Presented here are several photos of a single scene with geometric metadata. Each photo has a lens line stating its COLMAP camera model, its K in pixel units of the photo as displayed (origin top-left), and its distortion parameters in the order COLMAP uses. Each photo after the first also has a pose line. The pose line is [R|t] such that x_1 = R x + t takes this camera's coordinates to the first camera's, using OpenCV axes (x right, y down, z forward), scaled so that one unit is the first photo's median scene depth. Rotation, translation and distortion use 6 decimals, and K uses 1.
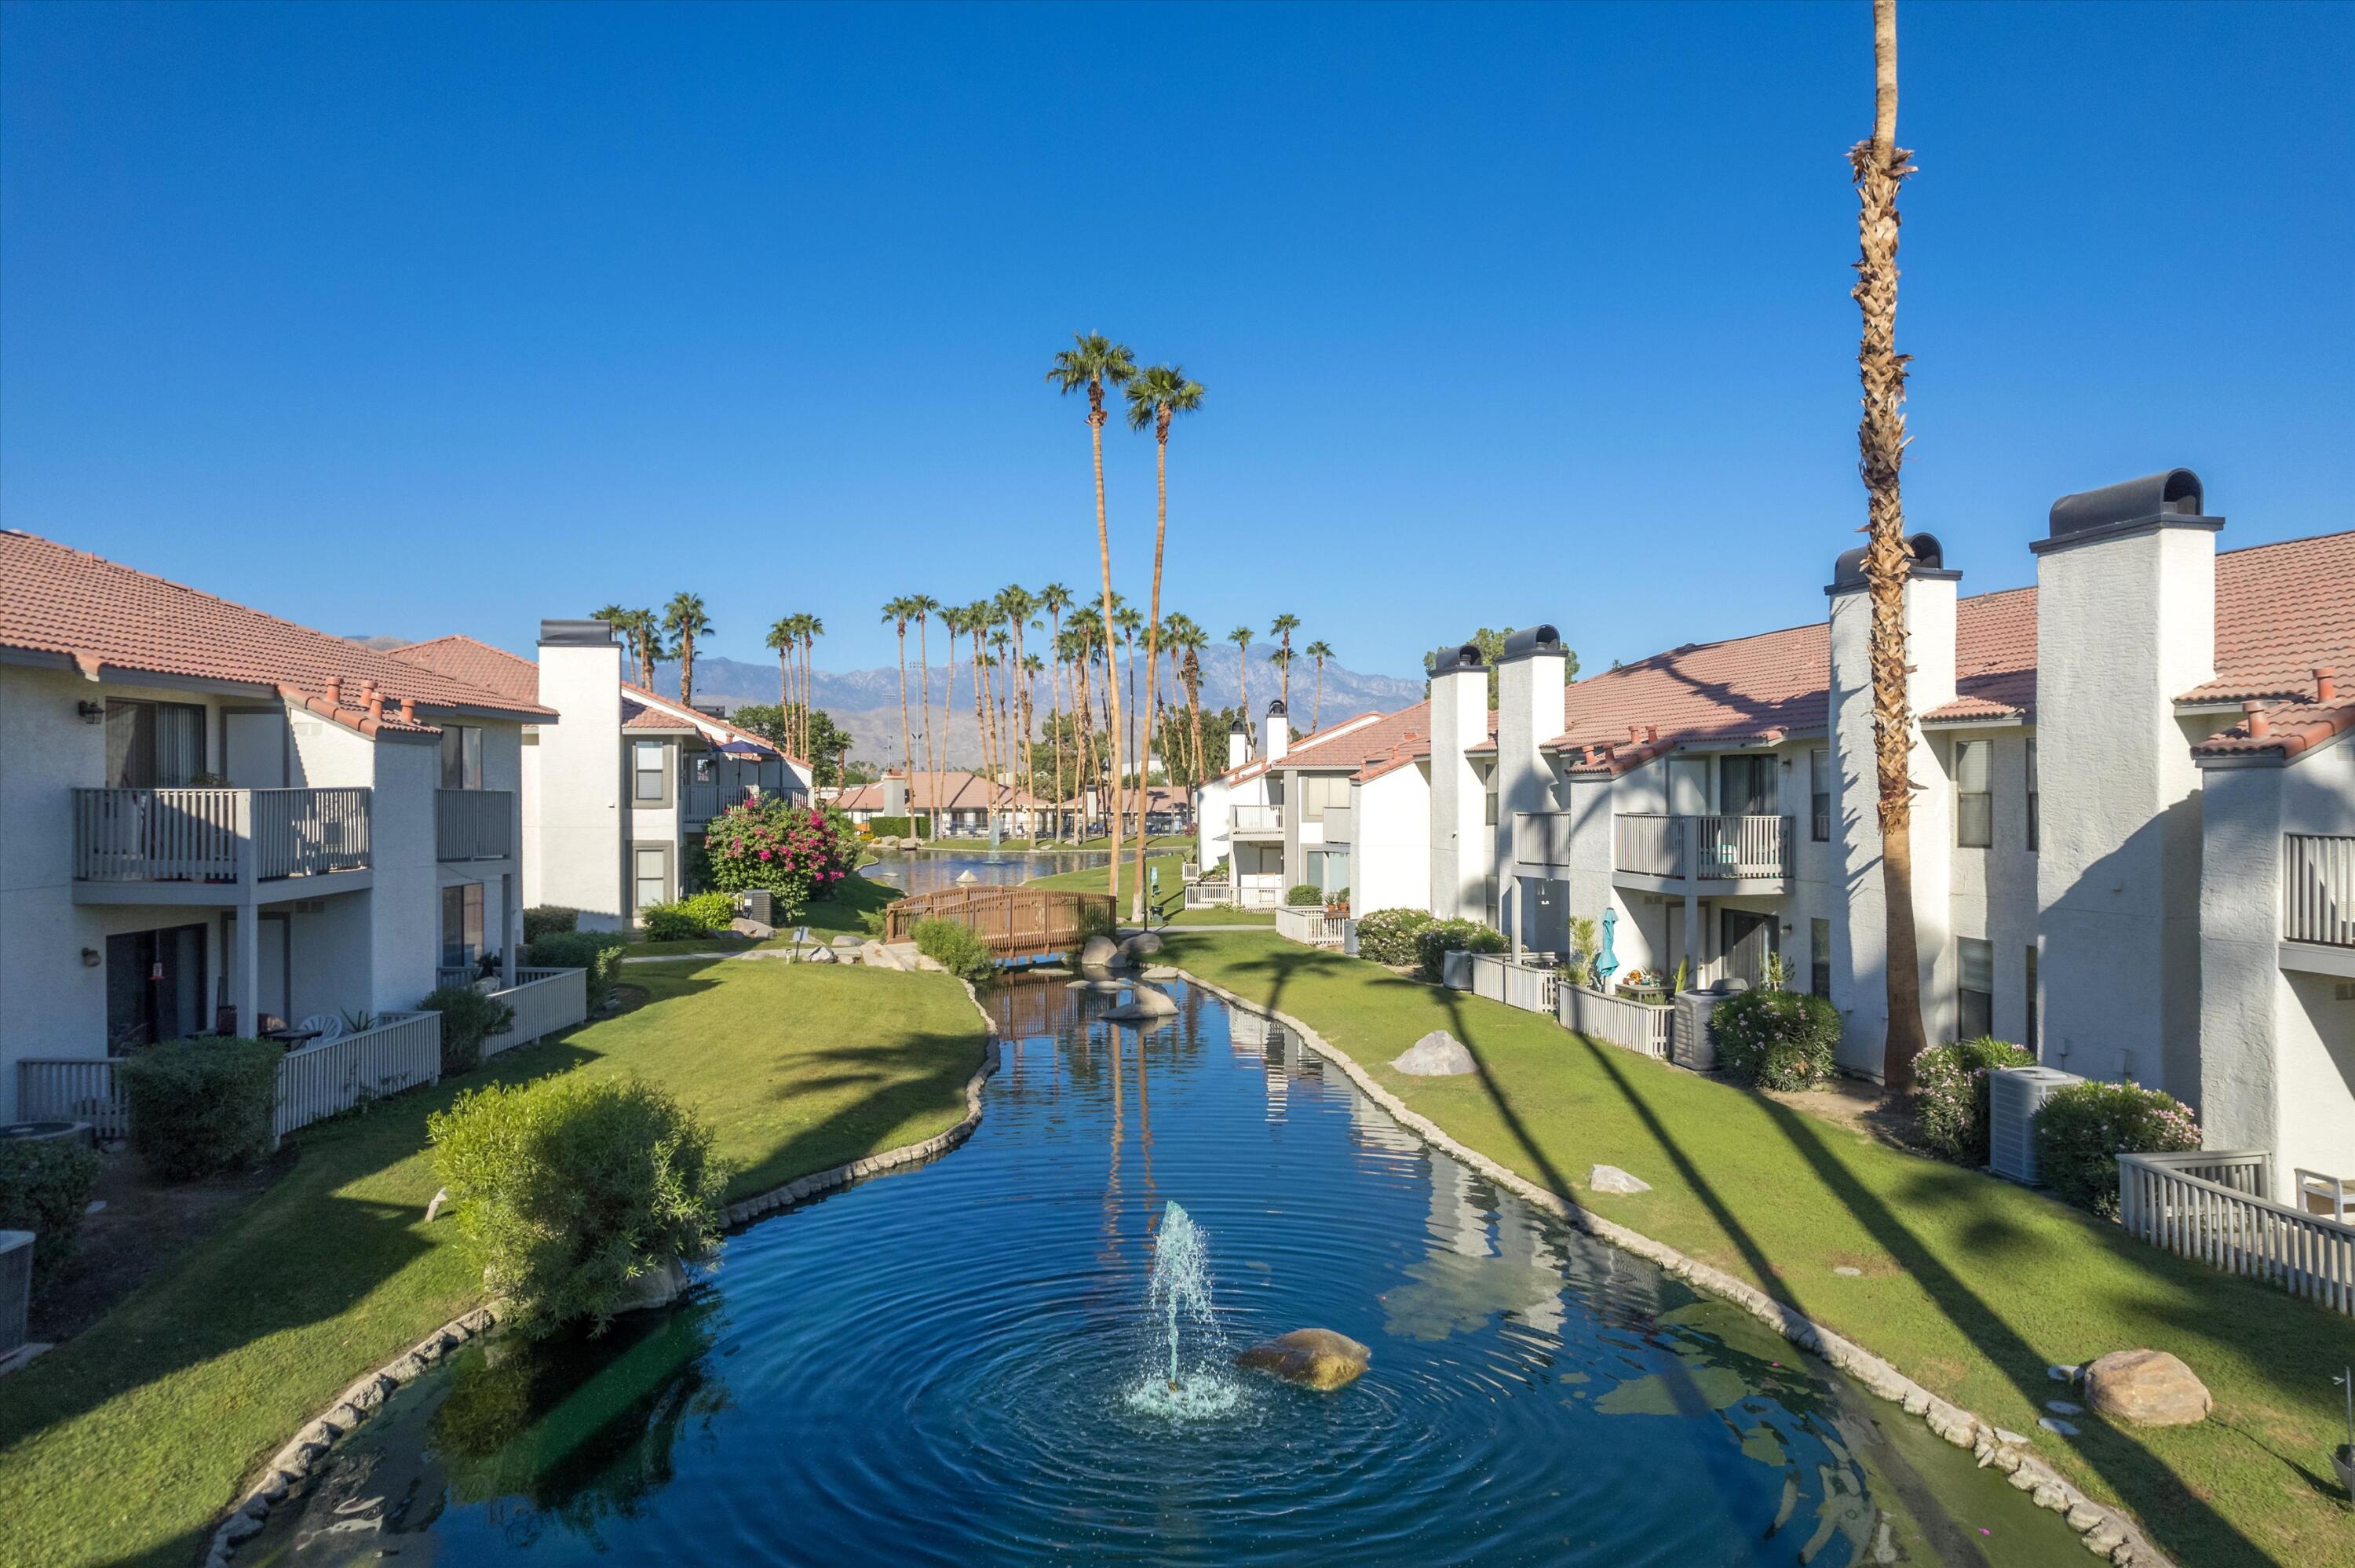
lens RADIAL K [[1587.4, 0, 1177.8], [0, 1587.4, 733.3], [0, 0, 1]] dist [-0.021363, 0.021609]
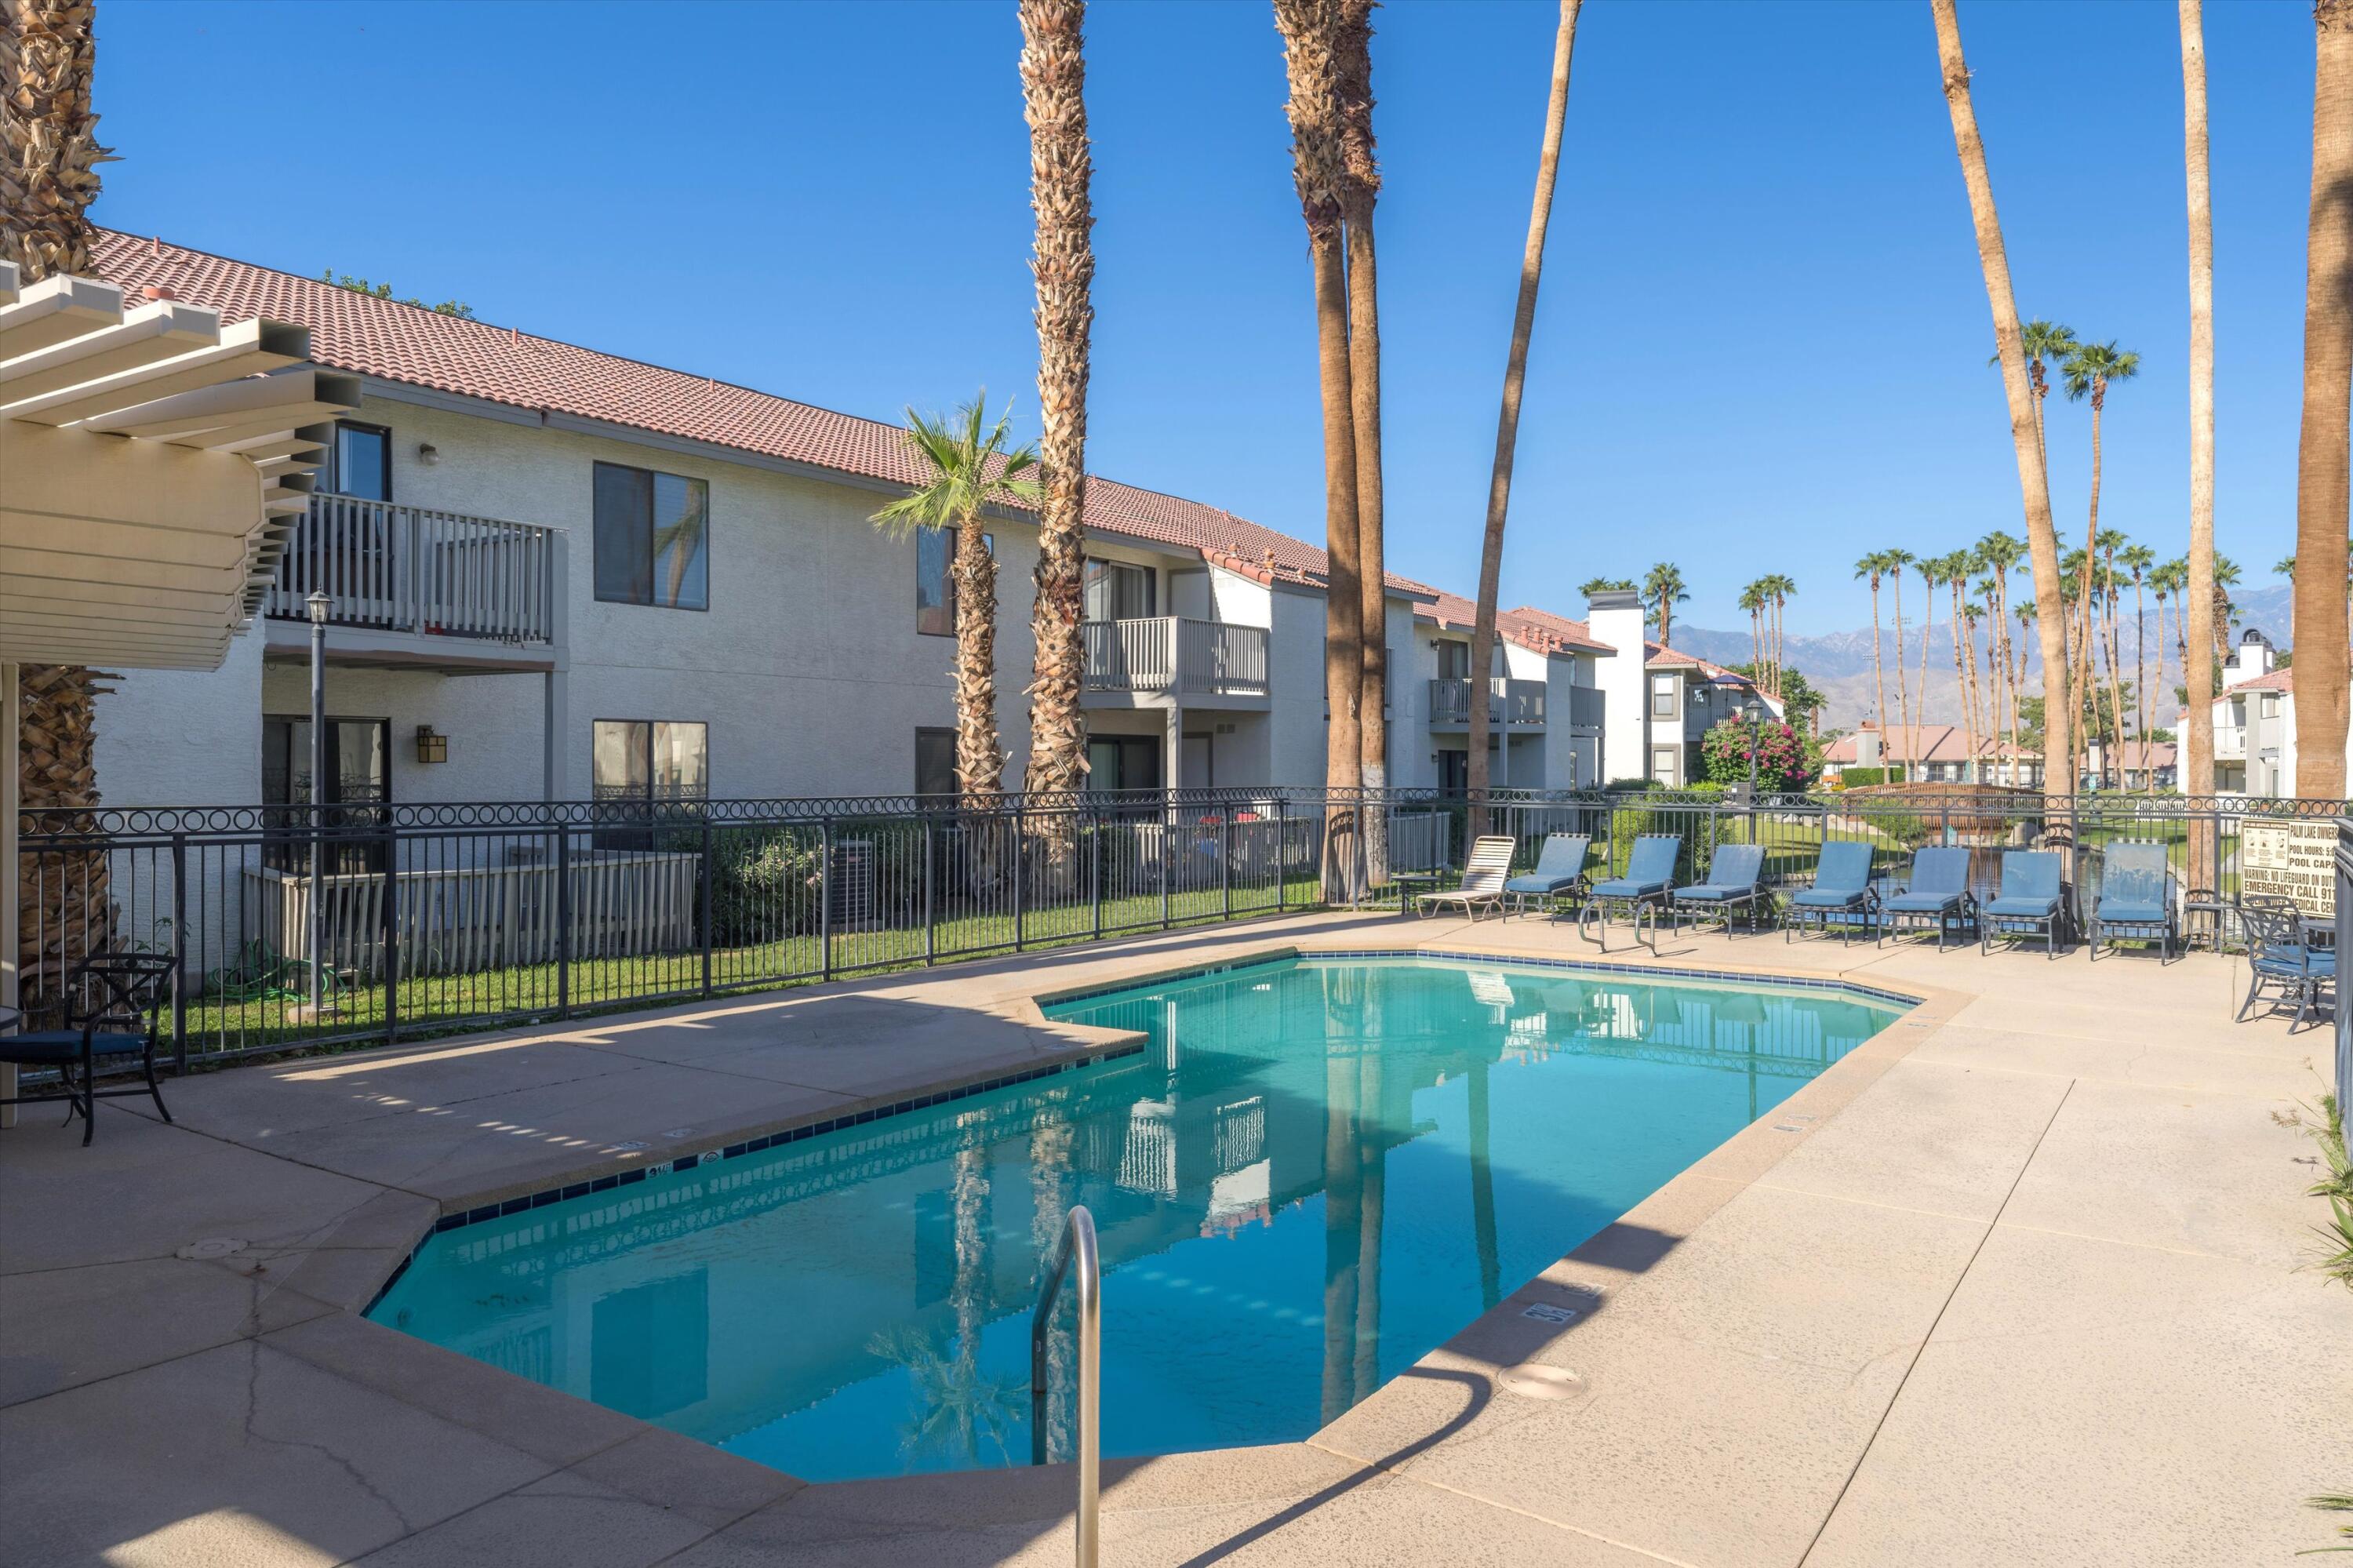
lens RADIAL K [[1586.3, 0, 1144.5], [0, 1586.3, 819.2], [0, 0, 1]] dist [-0.021363, 0.021609]
pose [[0.819451, 0.020836, -0.572770, 0.091216], [0.021130, 0.997561, 0.066519, 0.027884], [0.572759, -0.066612, 0.817013, -0.392691]]
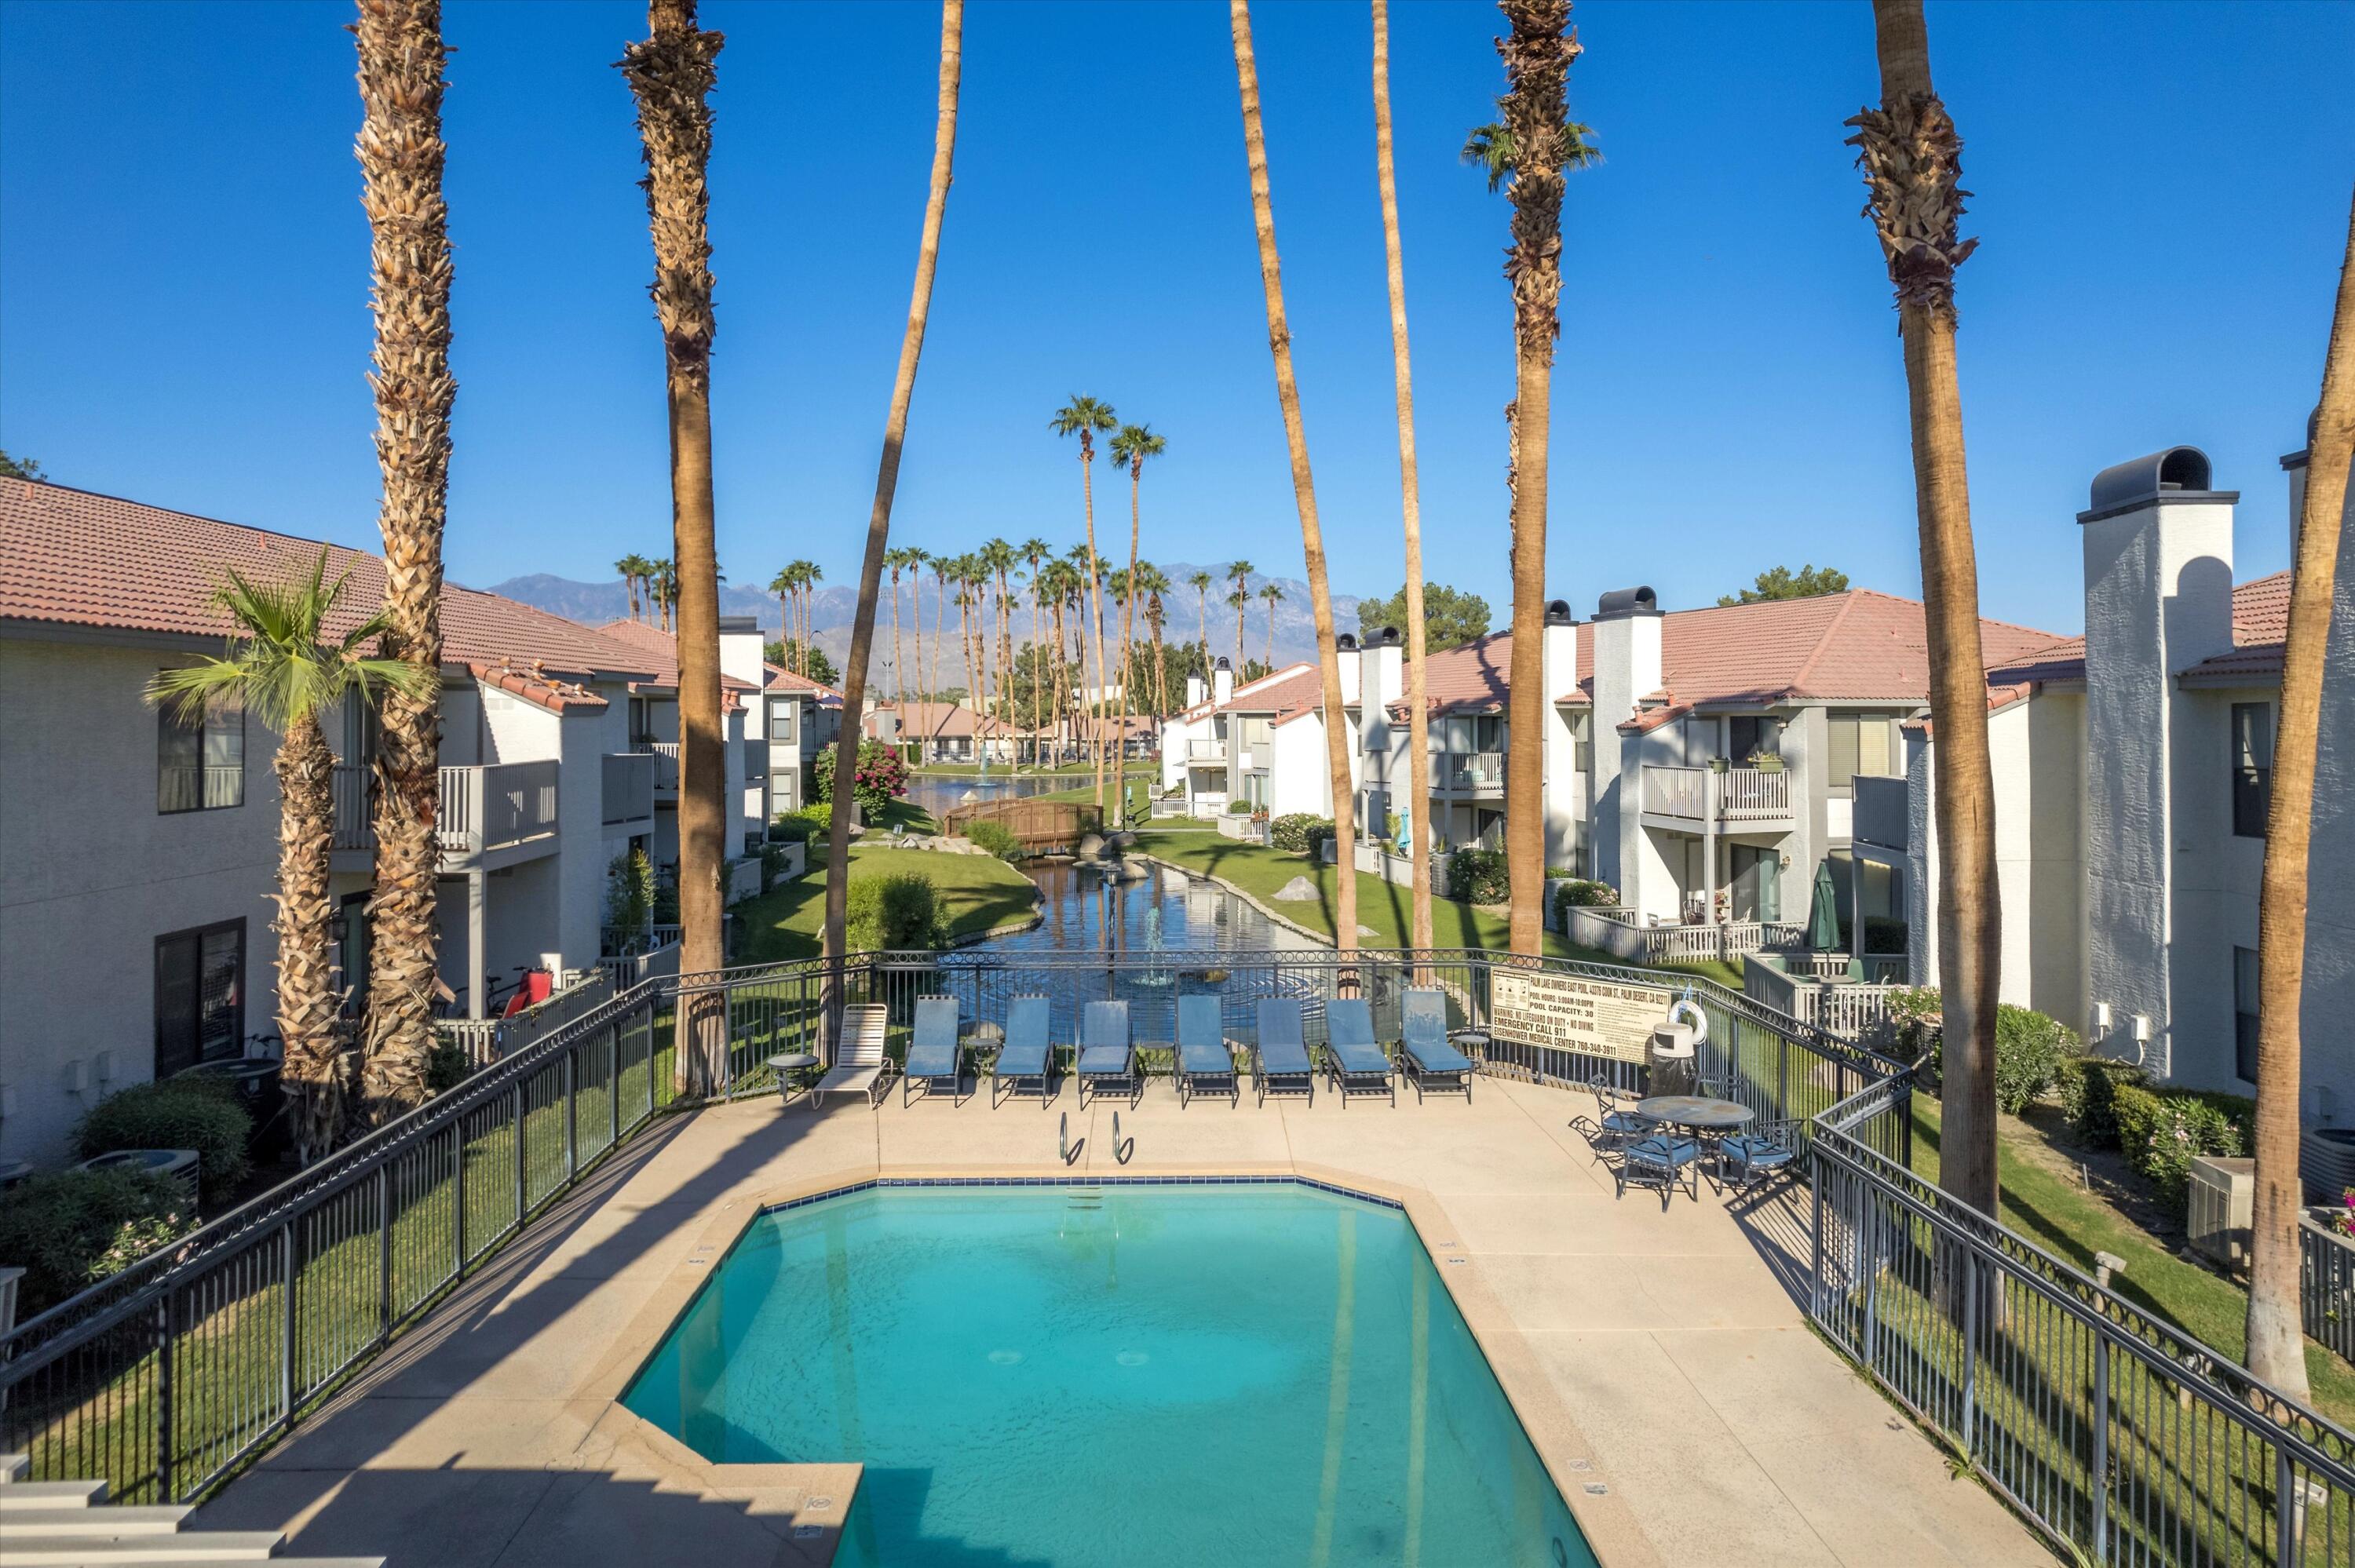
lens RADIAL K [[1587.4, 0, 1174.2], [0, 1587.4, 719.3], [0, 0, 1]] dist [-0.021363, 0.021609]
pose [[0.999780, 0.000090, 0.020952, -0.005263], [-0.000898, 0.999255, 0.038572, -0.028673], [-0.020932, -0.038582, 0.999036, -0.403565]]
